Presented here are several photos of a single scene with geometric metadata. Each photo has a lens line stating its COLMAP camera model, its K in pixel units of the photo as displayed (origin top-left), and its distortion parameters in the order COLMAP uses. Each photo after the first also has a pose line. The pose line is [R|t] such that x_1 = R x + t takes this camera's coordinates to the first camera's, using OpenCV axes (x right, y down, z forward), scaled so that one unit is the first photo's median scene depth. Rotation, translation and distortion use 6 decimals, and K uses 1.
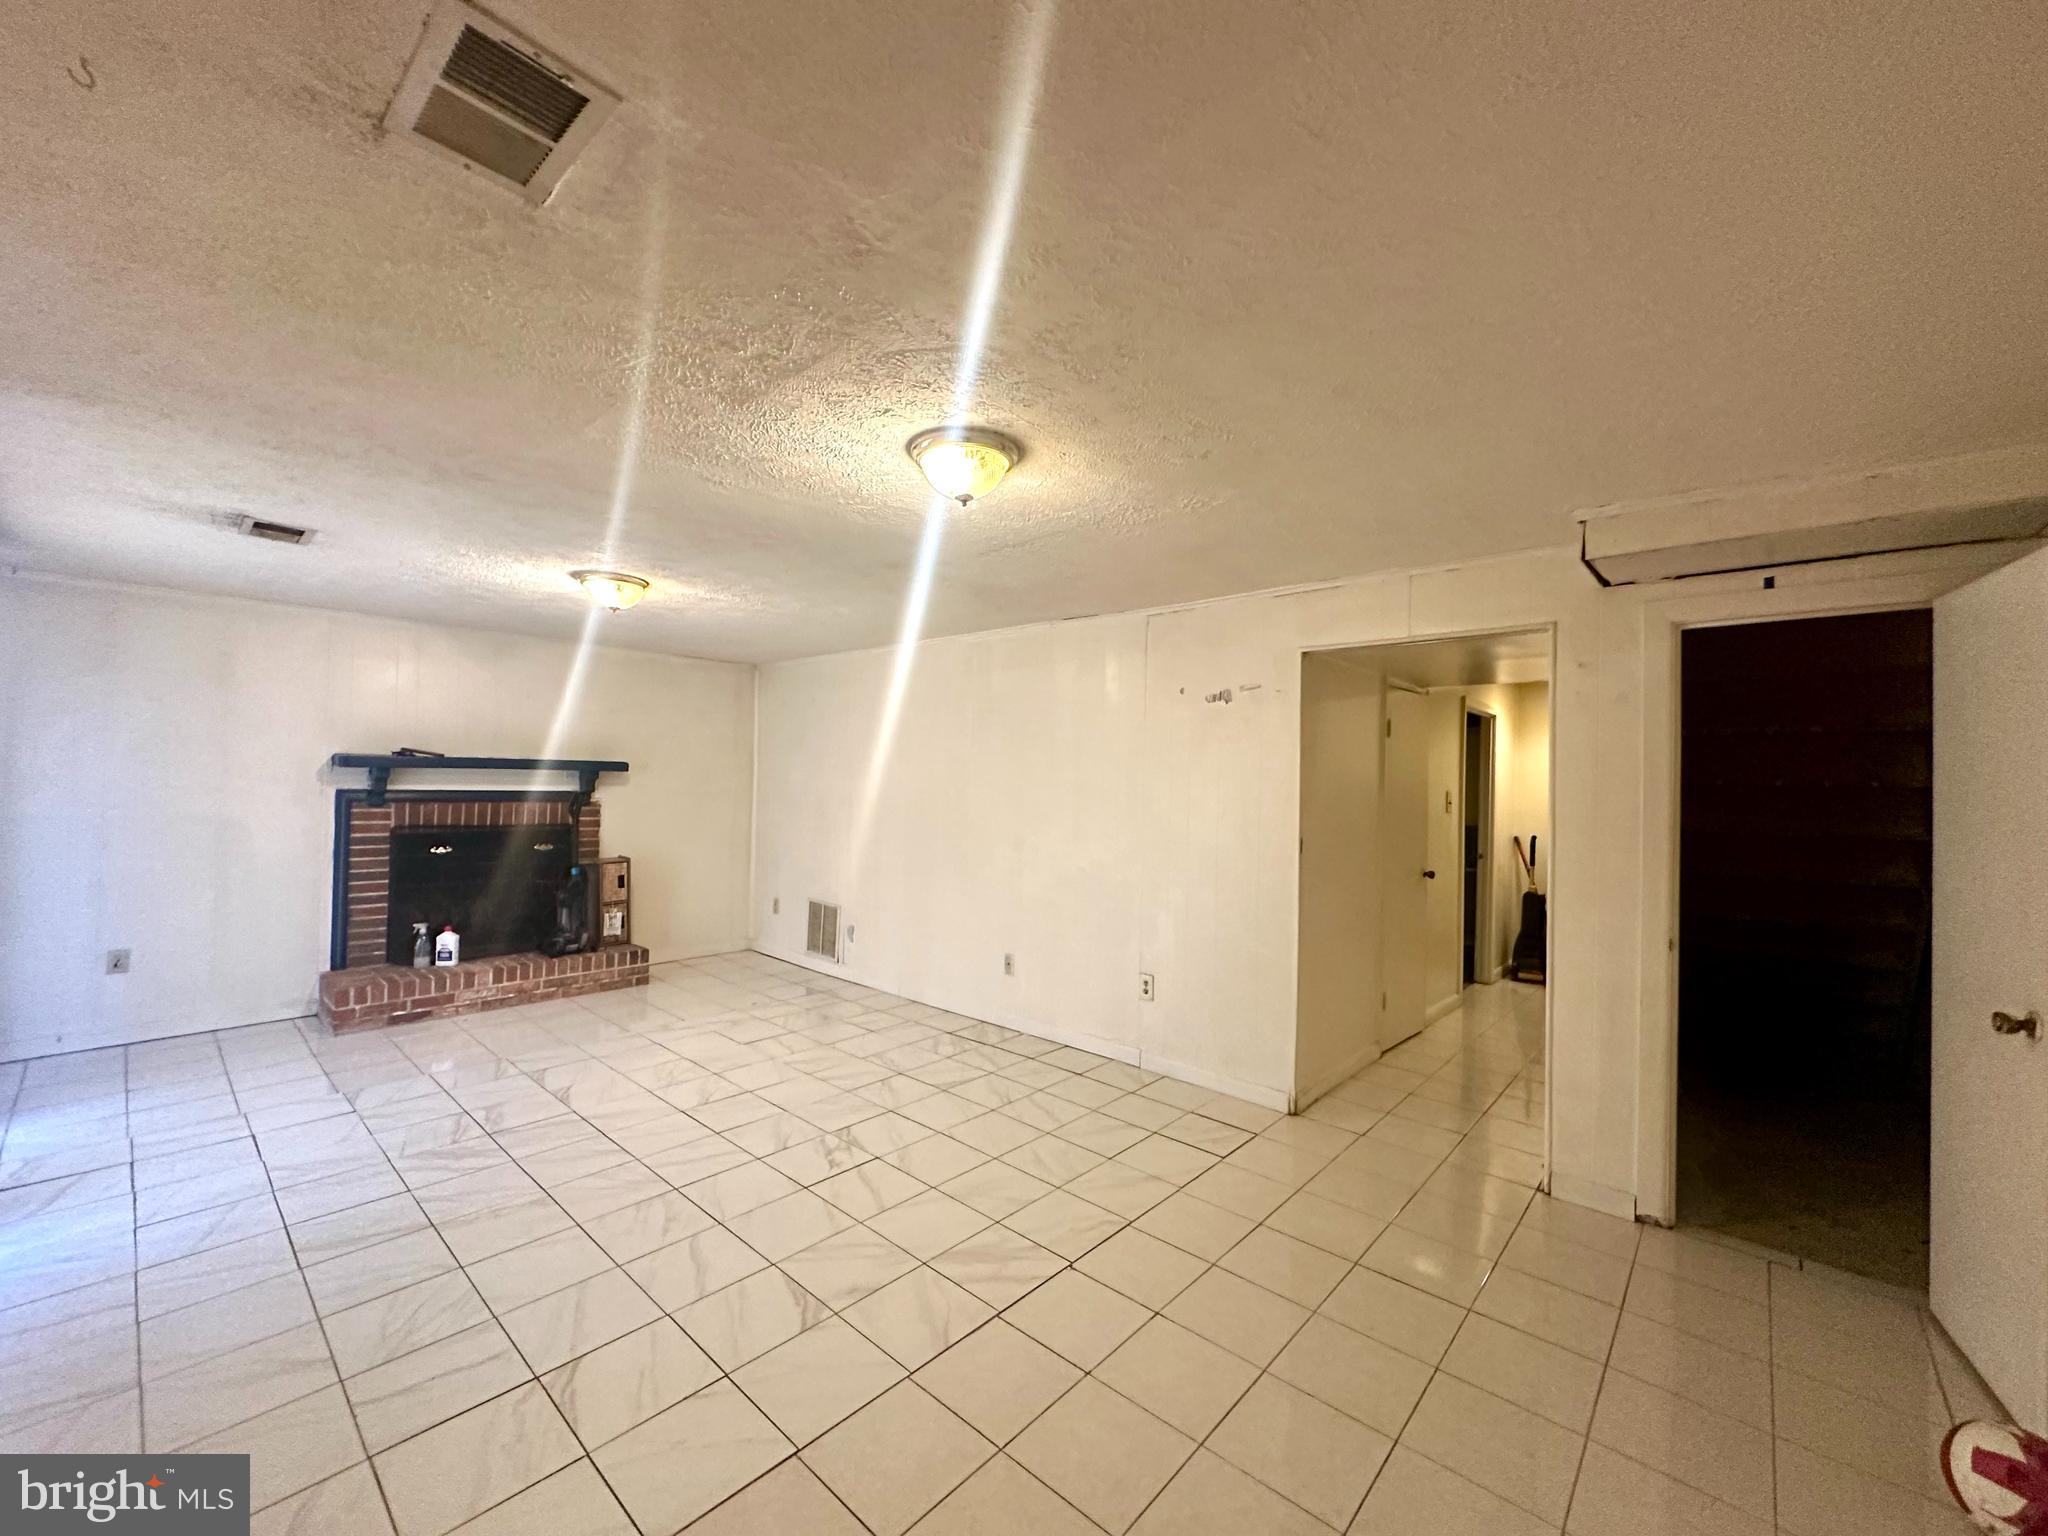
lens RADIAL K [[816.1, 0, 1025.6], [0, 816.1, 772.5], [0, 0, 1]] dist [0.002117, -0.000347]
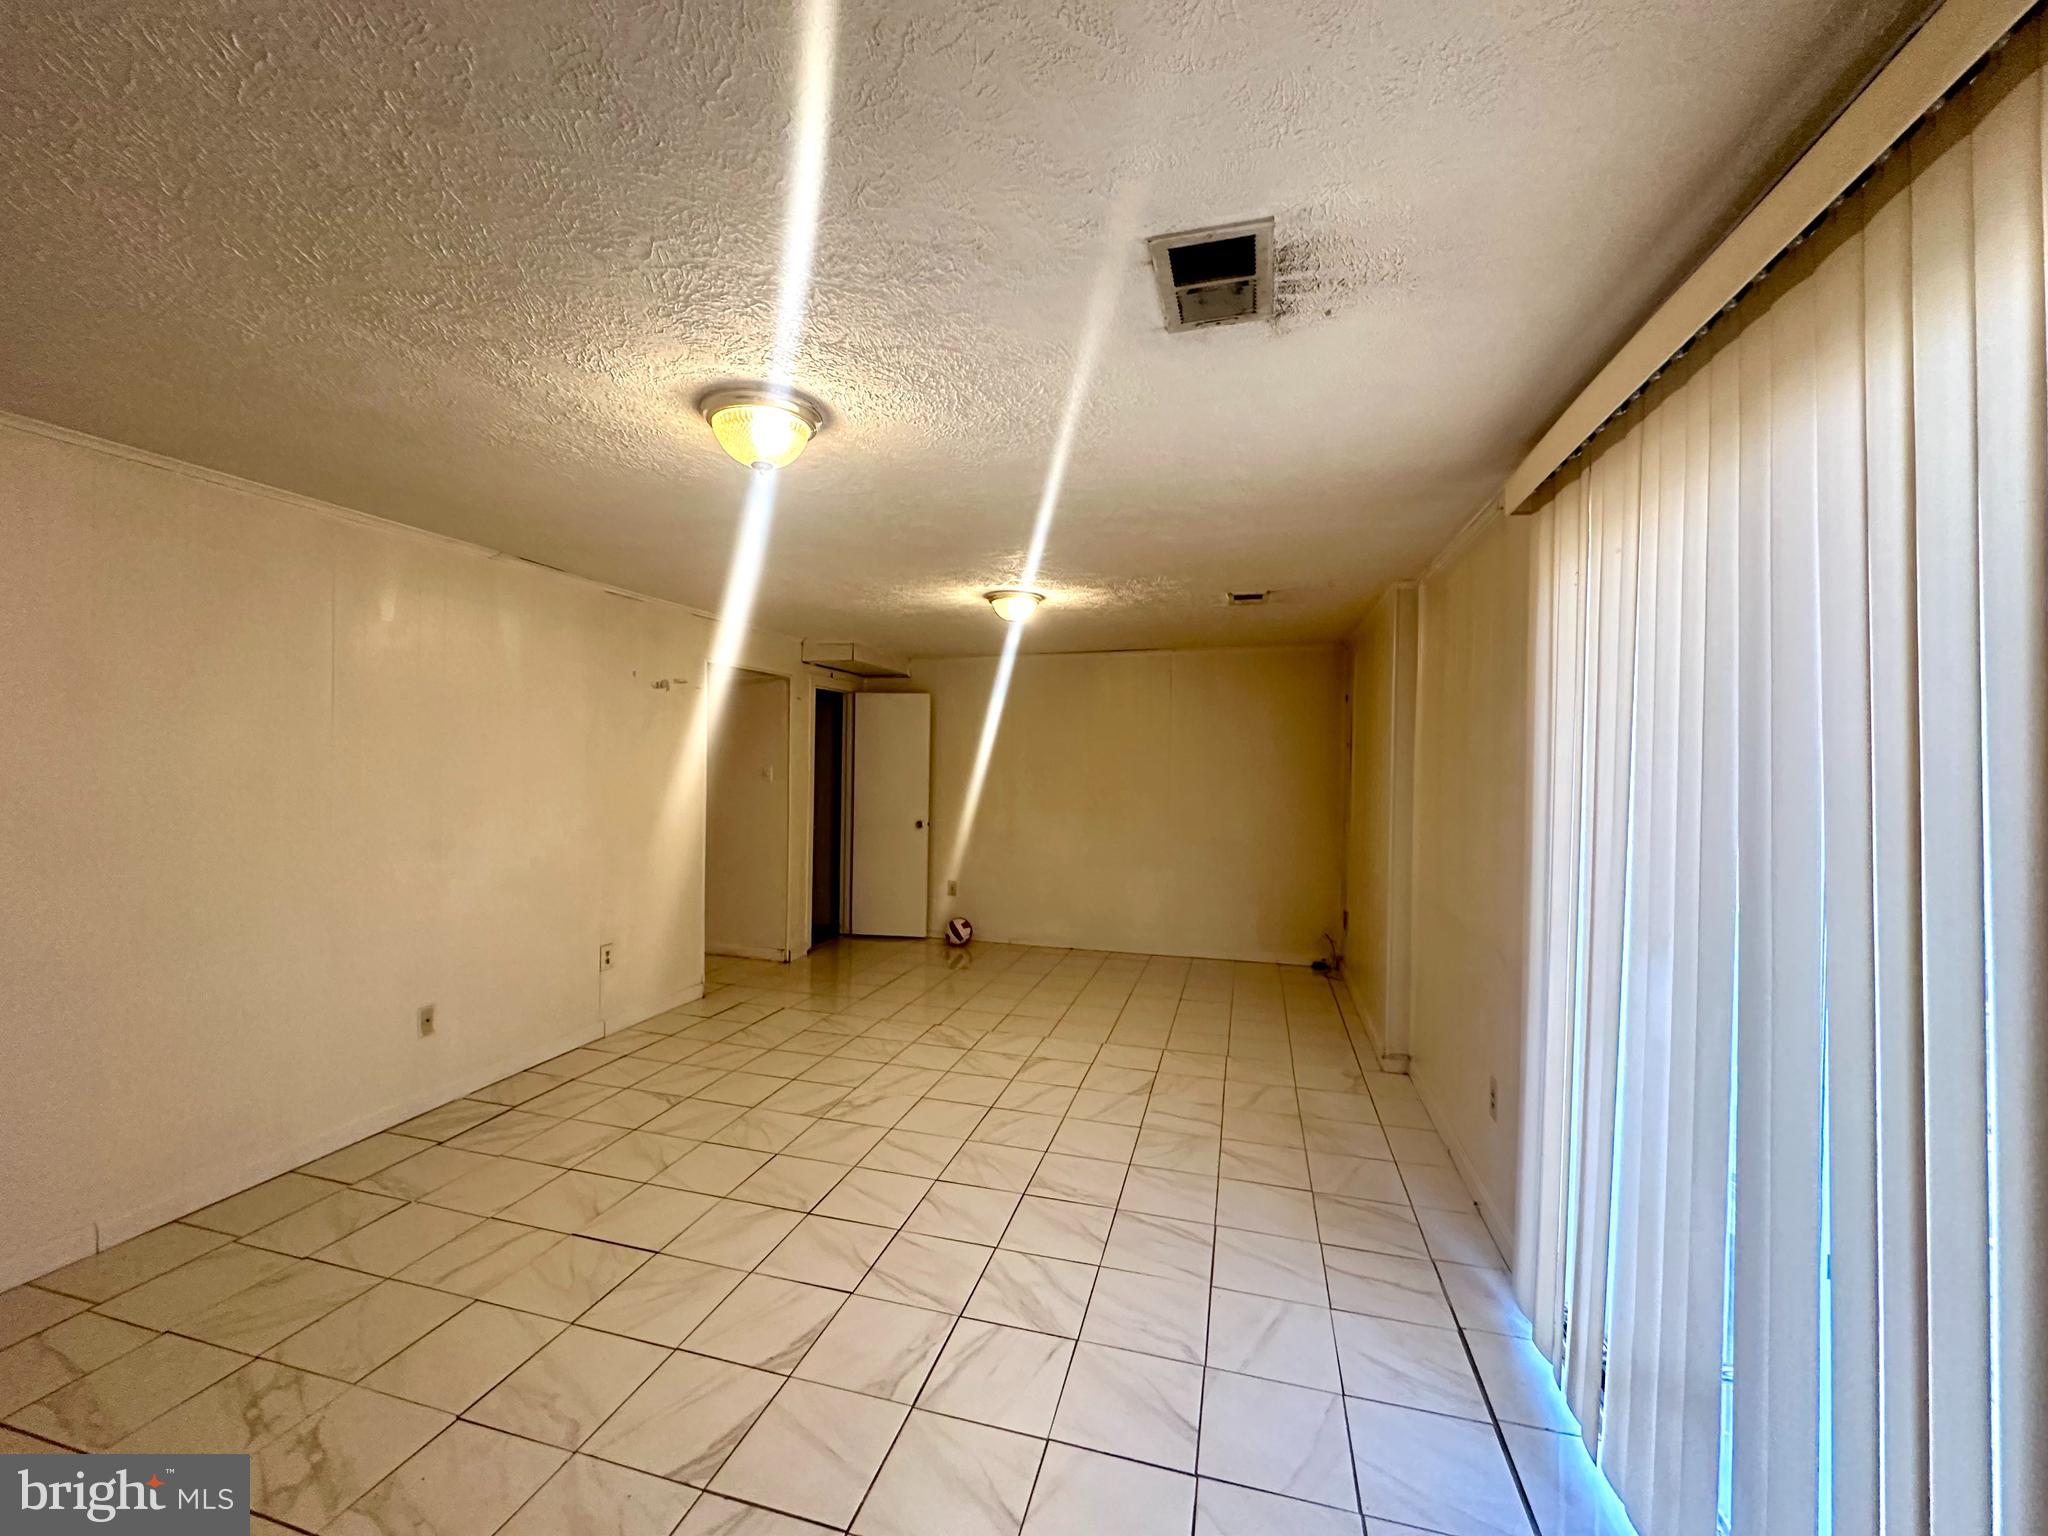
lens RADIAL K [[816.1, 0, 1018.9], [0, 816.1, 761.9], [0, 0, 1]] dist [0.002117, -0.000347]
pose [[-0.442126, -0.028819, 0.896490, -0.833120], [-0.034672, 0.999286, 0.015024, -0.013437], [-0.896283, -0.024440, -0.442809, 0.833310]]
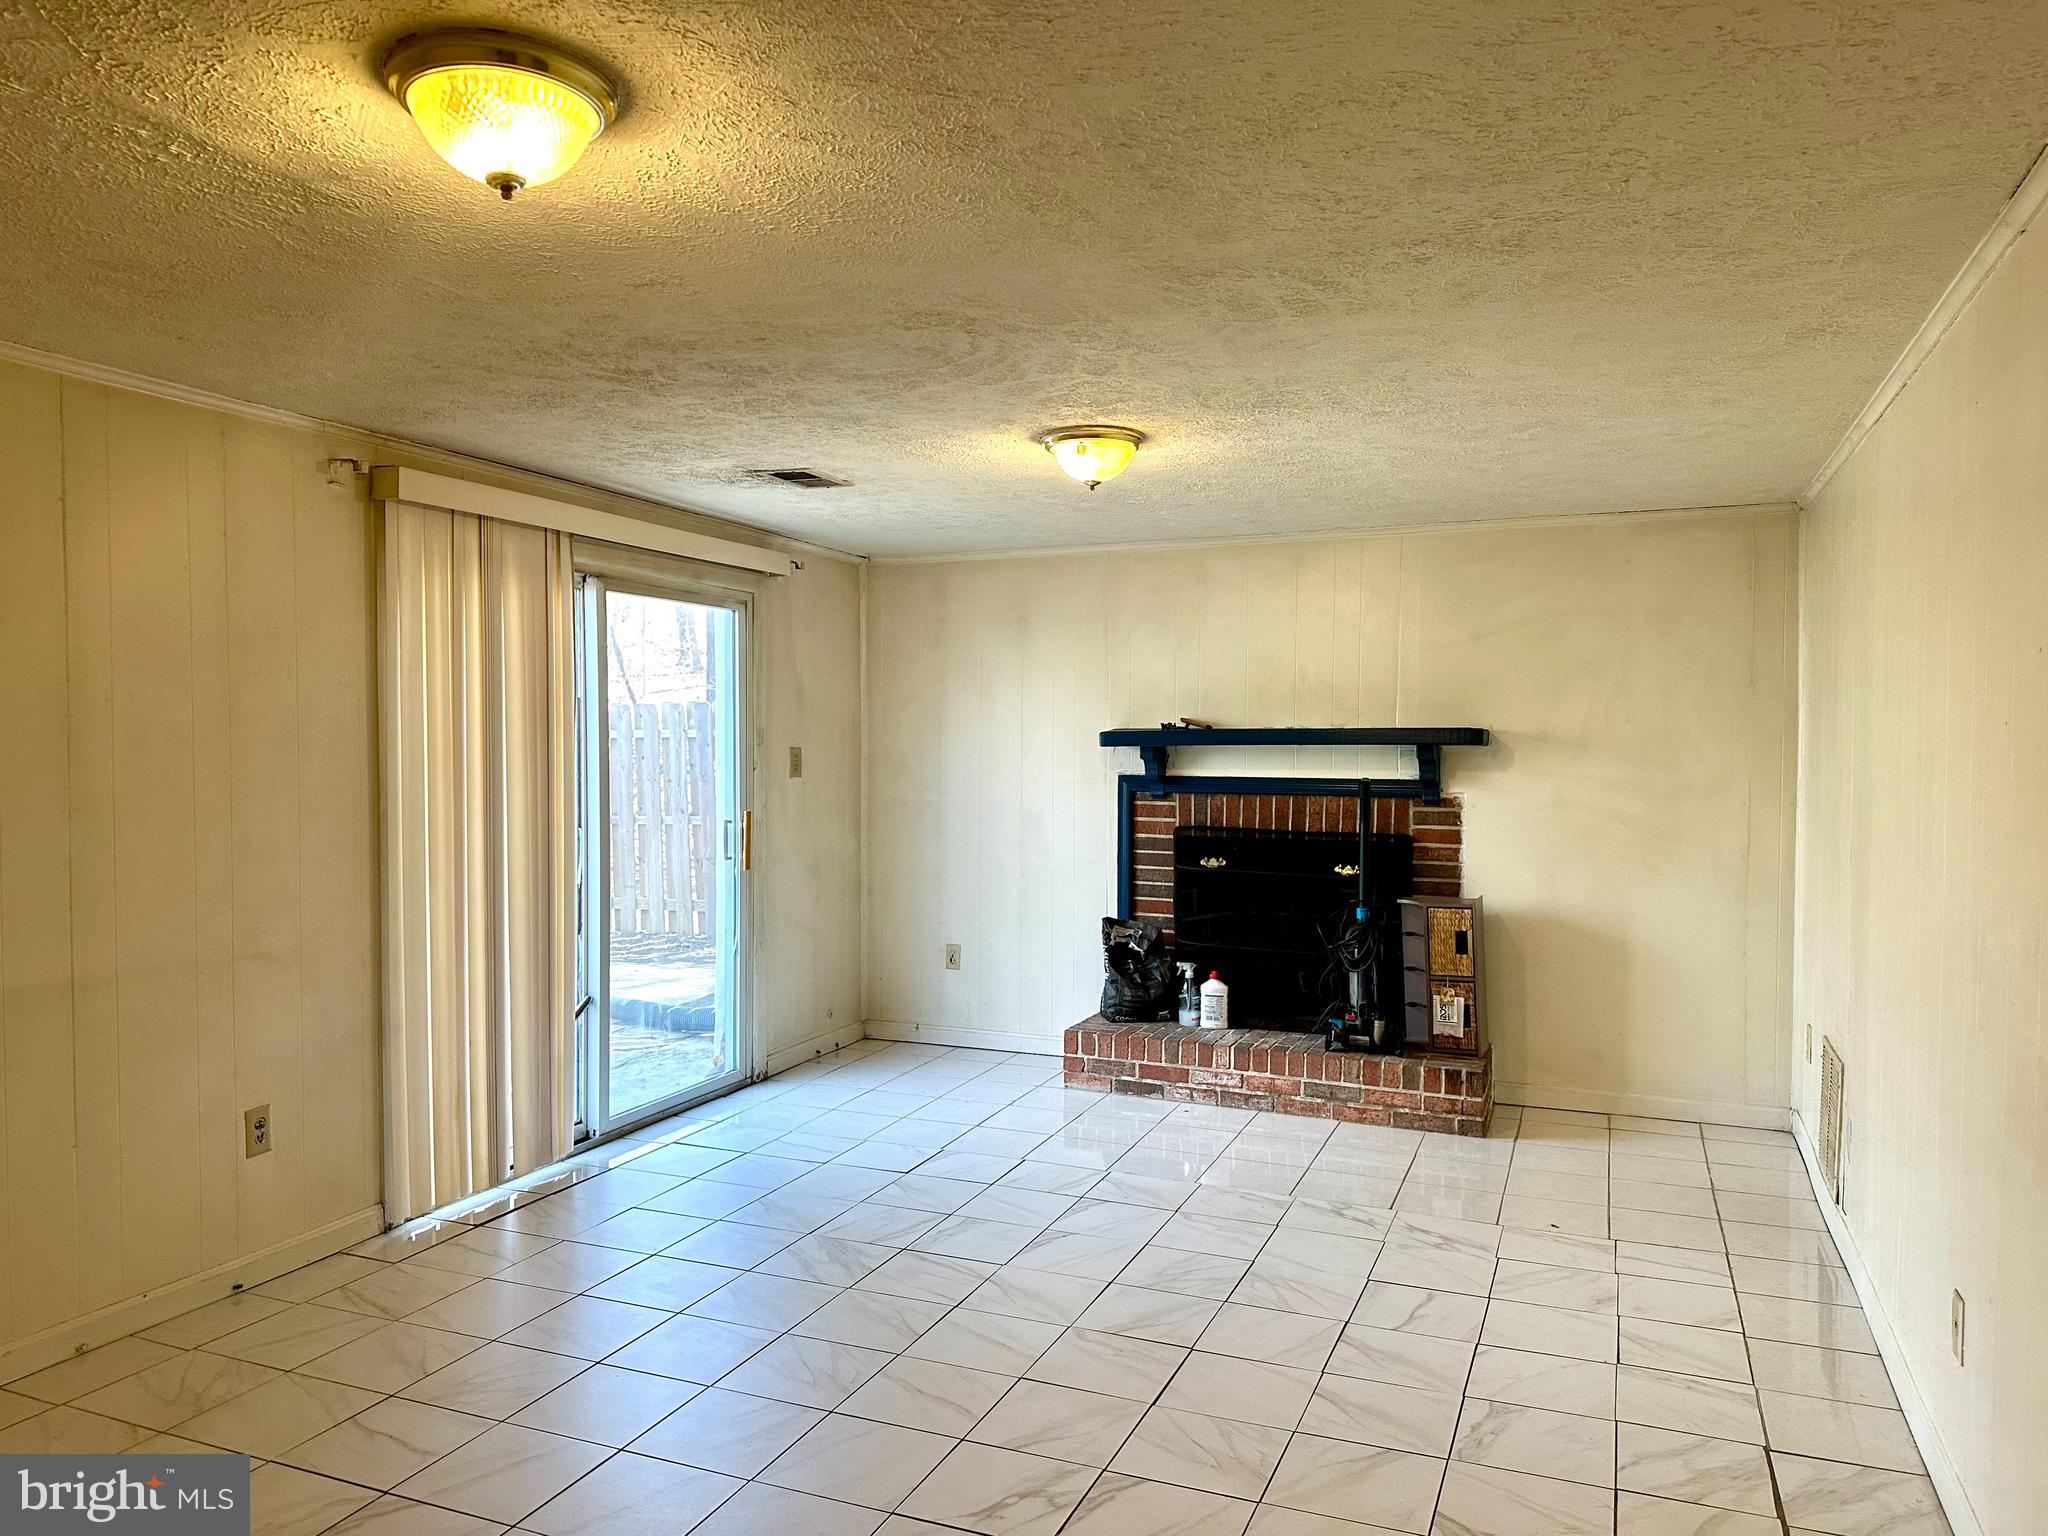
lens RADIAL K [[1420.0, 0, 1009.1], [0, 1420.0, 753.6], [0, 0, 1]] dist [0.011630, -0.013250]
pose [[0.321239, -0.008364, -0.946961, 0.380091], [0.010222, 0.999933, -0.005364, 0.006719], [0.946943, -0.007956, 0.321303, 0.451361]]
